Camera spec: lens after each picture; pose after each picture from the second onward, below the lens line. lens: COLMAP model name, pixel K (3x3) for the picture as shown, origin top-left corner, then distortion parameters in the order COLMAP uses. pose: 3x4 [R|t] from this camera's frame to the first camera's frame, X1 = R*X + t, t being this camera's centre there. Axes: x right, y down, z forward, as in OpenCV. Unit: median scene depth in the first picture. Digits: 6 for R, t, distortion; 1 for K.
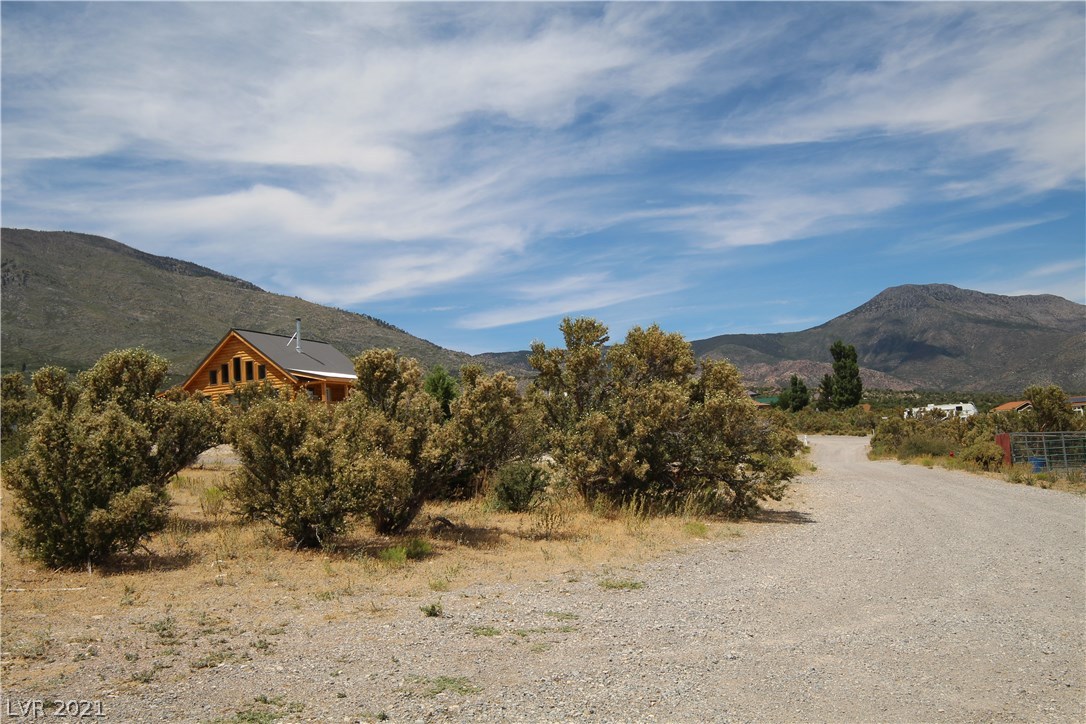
lens RADIAL K [[907.3, 0, 529.6], [0, 907.3, 357.0], [0, 0, 1]] dist [0.101611, -0.128064]
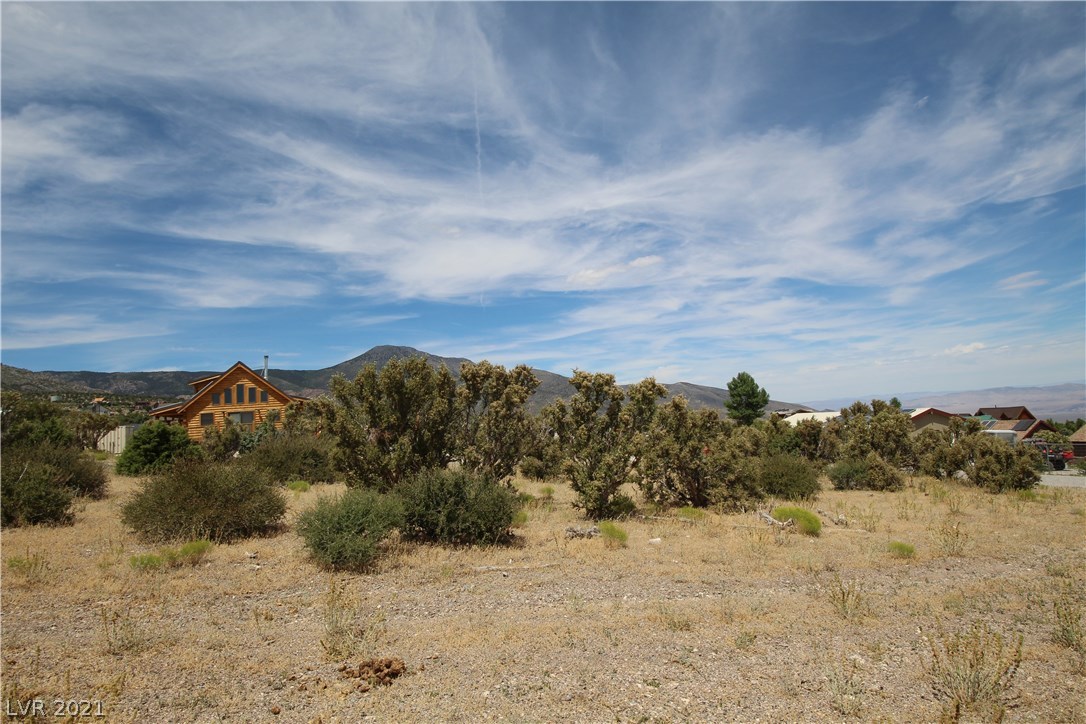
lens RADIAL K [[595.5, 0, 547.3], [0, 595.5, 347.9], [0, 0, 1]] dist [0.002546, -0.026295]
pose [[0.791075, 0.085878, 0.605661, 0.116491], [-0.044654, 0.995562, -0.082838, -0.010162], [-0.610087, 0.038486, 0.791399, -0.034362]]
